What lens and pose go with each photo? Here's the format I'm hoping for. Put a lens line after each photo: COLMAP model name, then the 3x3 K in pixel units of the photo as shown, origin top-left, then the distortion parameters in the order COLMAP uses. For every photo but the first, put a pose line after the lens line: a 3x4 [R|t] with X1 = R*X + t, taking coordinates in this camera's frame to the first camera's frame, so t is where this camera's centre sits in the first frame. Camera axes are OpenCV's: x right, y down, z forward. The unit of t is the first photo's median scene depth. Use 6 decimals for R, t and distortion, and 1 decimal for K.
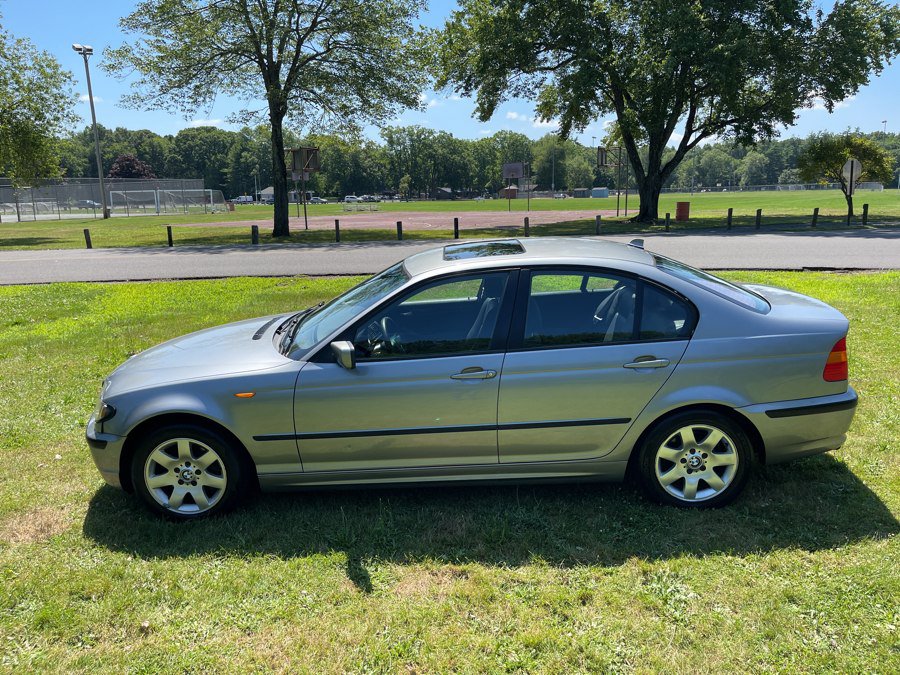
lens RADIAL K [[686.5, 0, 449.1], [0, 686.5, 341.4], [0, 0, 1]] dist [0.077360, -0.118674]
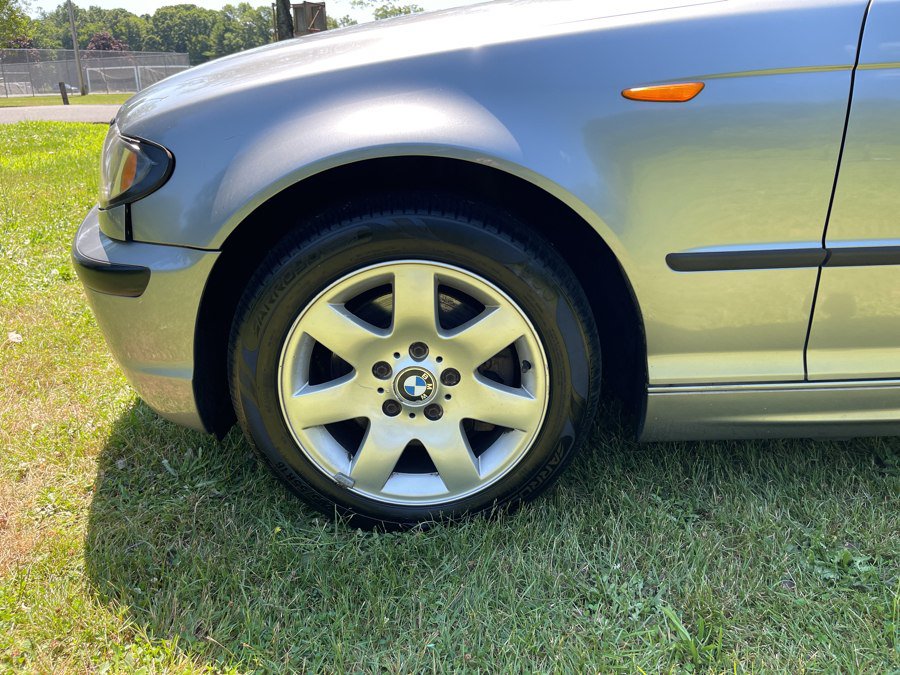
lens RADIAL K [[686.5, 0, 451.0], [0, 686.5, 342.8], [0, 0, 1]] dist [0.077360, -0.118674]
pose [[0.999884, 0.005198, 0.014312, -0.365481], [-0.007201, 0.989600, 0.143669, 0.129640], [-0.013417, -0.143756, 0.989522, 0.699020]]
